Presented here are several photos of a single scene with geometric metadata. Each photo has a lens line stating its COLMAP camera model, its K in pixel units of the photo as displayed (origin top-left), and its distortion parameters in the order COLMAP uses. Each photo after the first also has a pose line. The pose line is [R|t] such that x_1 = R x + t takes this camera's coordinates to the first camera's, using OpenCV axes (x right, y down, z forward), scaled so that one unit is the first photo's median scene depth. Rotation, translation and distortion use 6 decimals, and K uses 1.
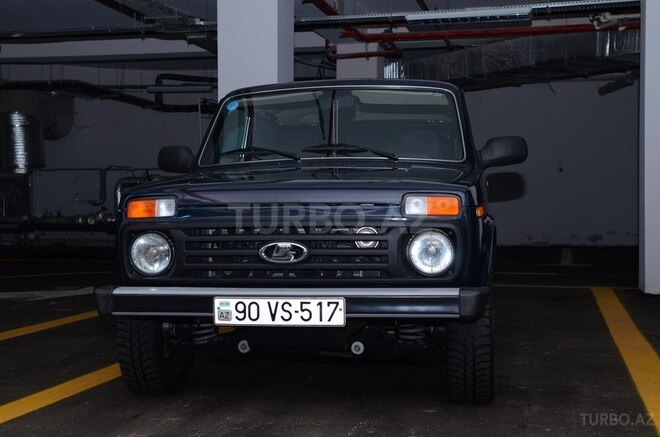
lens RADIAL K [[1021.9, 0, 329.4], [0, 1021.9, 217.4], [0, 0, 1]] dist [0.177157, 0.000000]
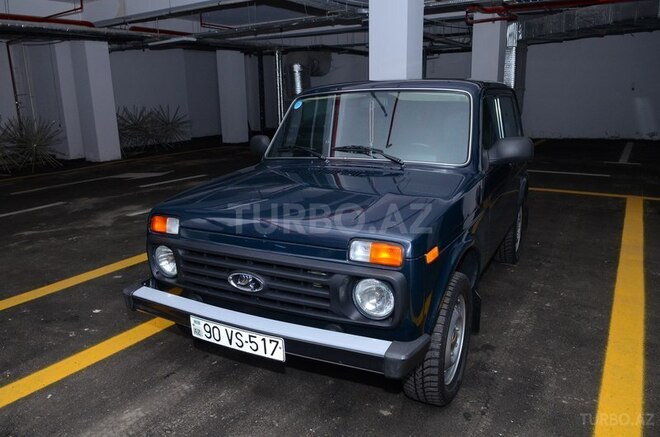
lens RADIAL K [[490.6, 0, 328.6], [0, 490.6, 218.8], [0, 0, 1]] dist [-0.047544, -0.004579]
pose [[0.935651, 0.070480, -0.345818, 0.215635], [0.019901, 0.967762, 0.251080, -0.161881], [0.352366, -0.241805, 0.904084, 0.550987]]
